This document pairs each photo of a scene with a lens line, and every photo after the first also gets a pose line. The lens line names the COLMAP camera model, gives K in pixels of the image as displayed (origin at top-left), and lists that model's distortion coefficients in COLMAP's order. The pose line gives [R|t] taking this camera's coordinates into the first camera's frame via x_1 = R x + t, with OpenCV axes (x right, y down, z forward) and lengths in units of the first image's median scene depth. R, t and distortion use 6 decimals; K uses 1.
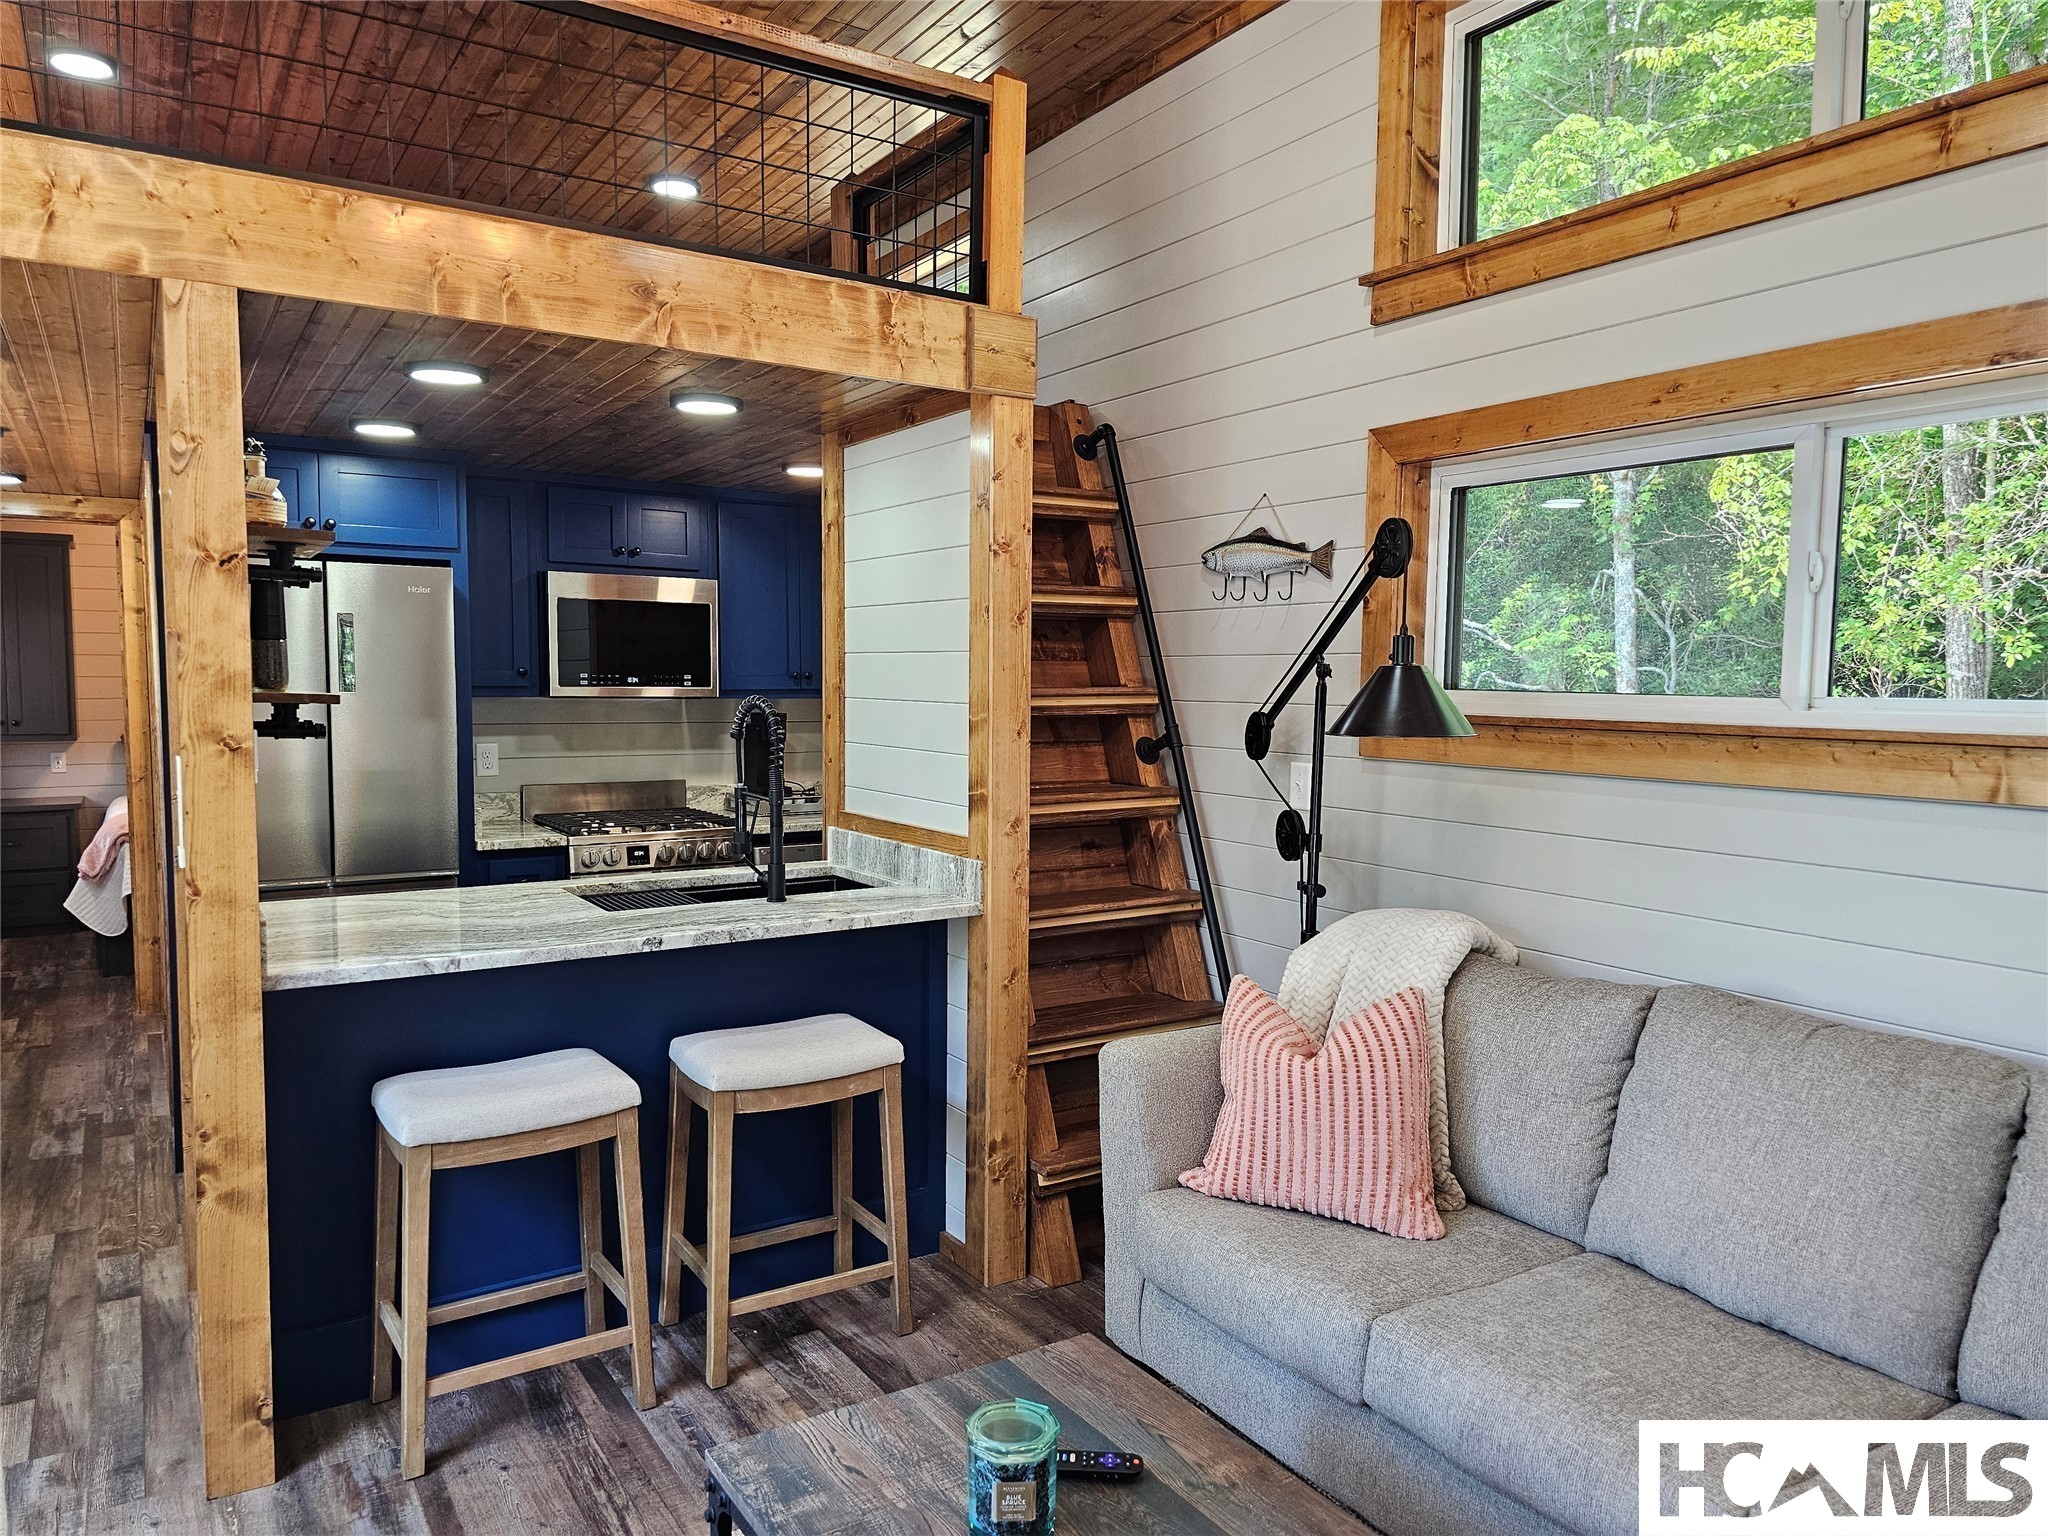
lens RADIAL K [[1376.9, 0, 1013.1], [0, 1376.9, 778.4], [0, 0, 1]] dist [0.052644, -0.046461]
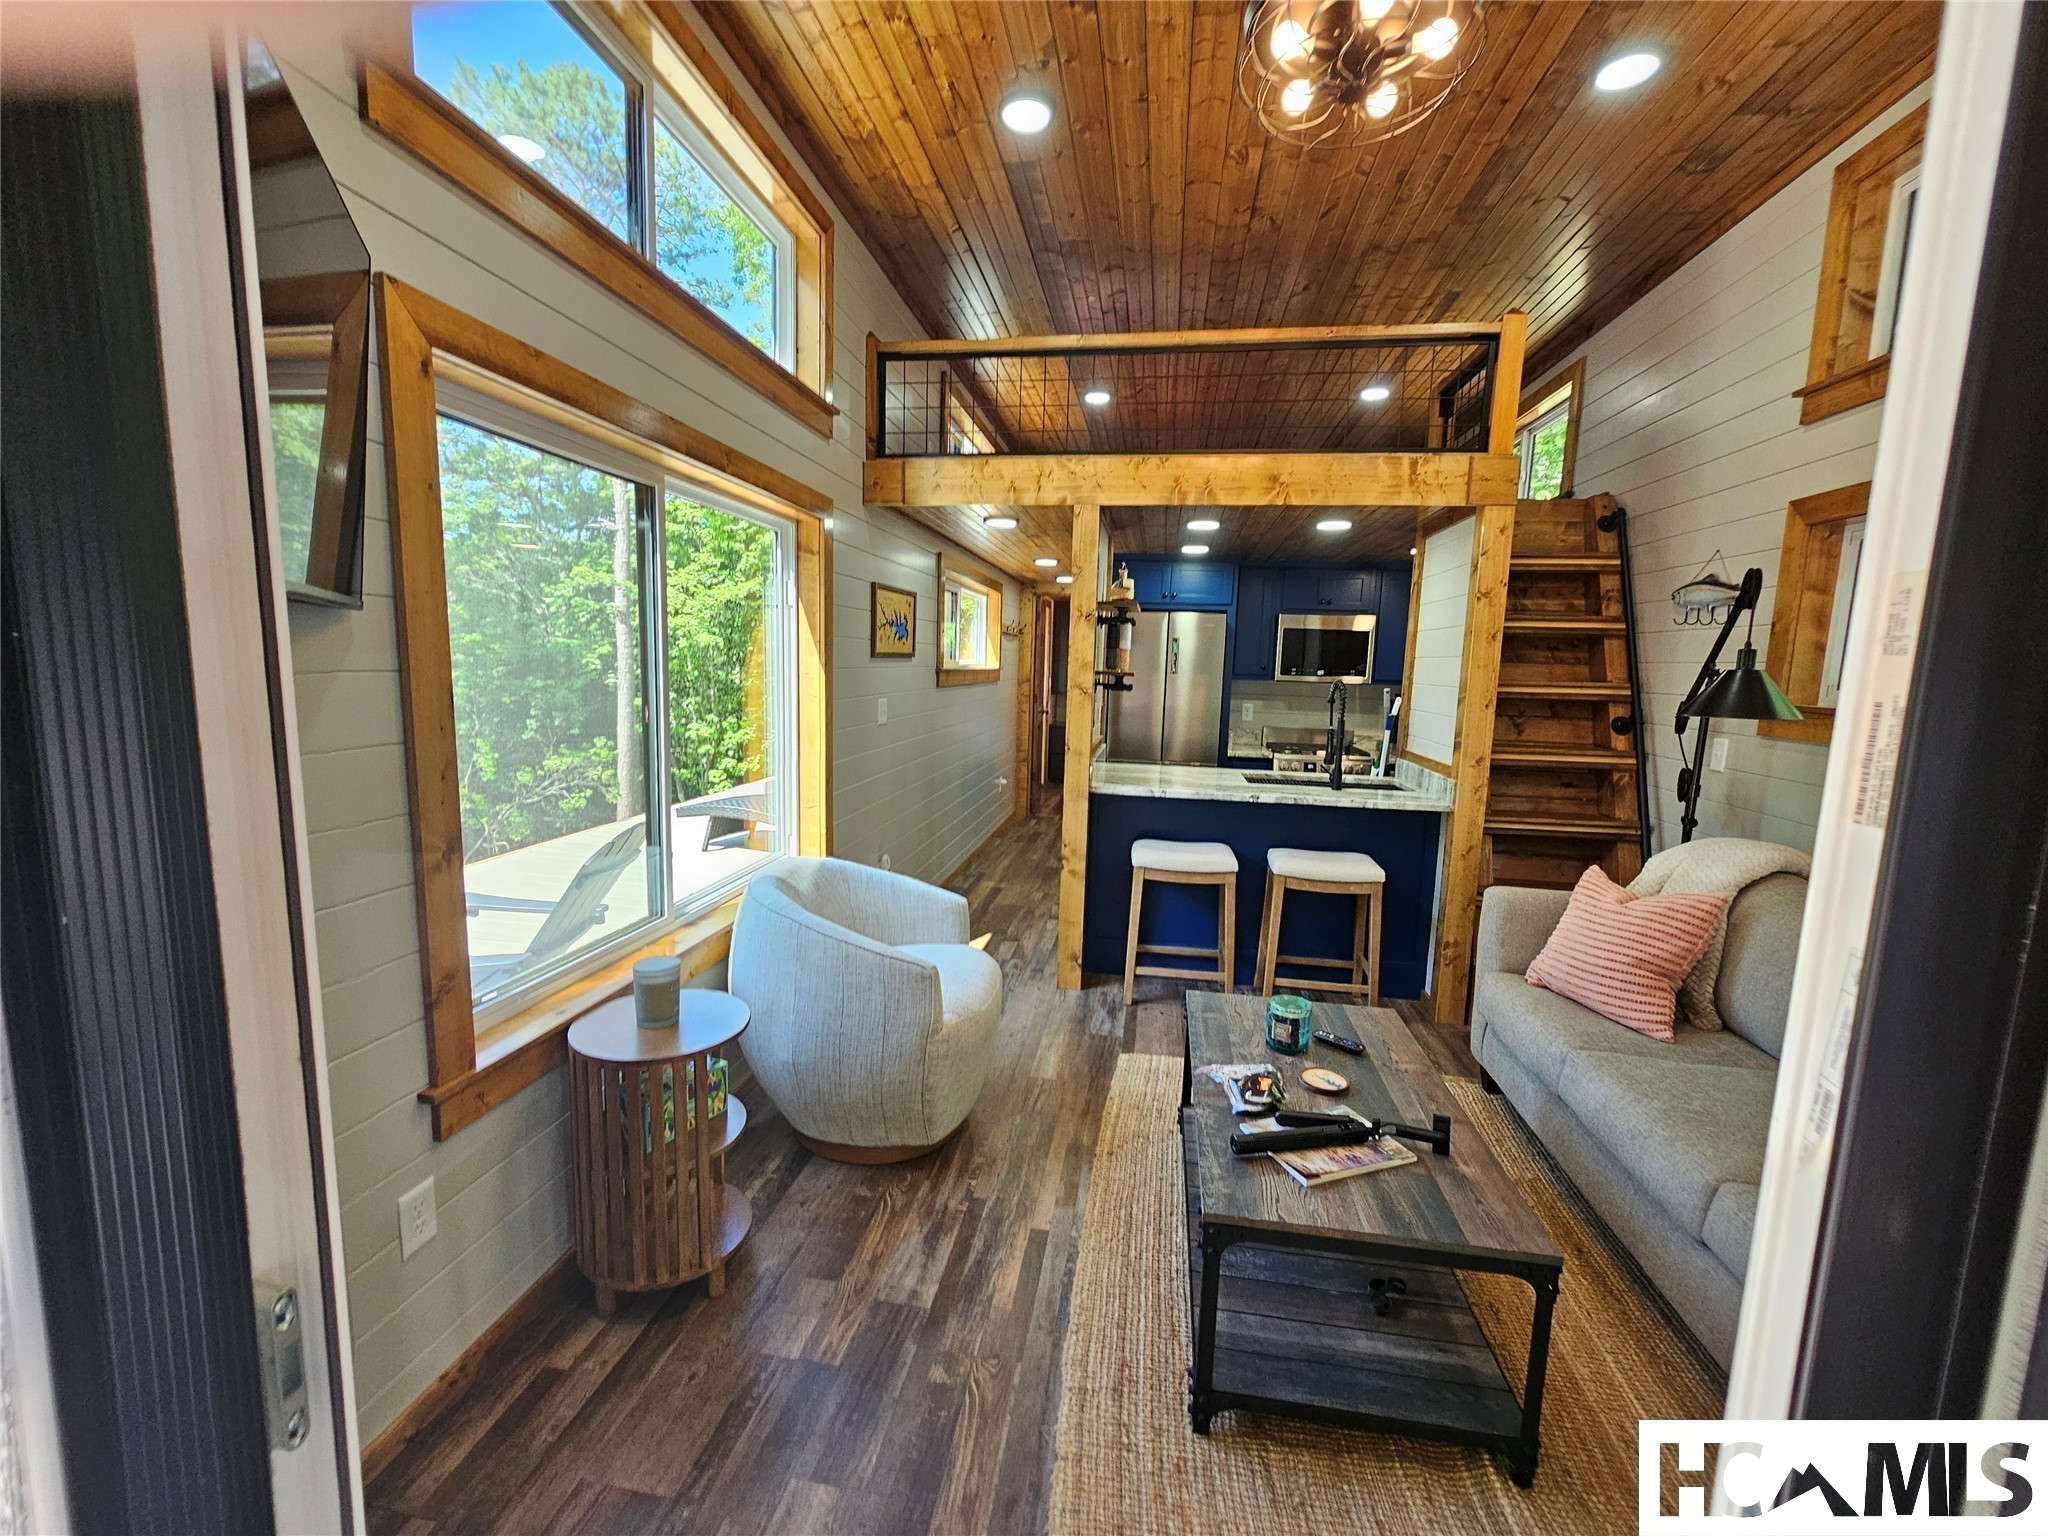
lens RADIAL K [[845.0, 0, 1018.5], [0, 845.0, 769.9], [0, 0, 1]] dist [-0.004833, 0.001115]
pose [[0.741427, 0.099561, -0.663606, 0.276758], [-0.074232, 0.995031, 0.066348, 0.018848], [0.666915, 0.000069, 0.745134, -0.152007]]
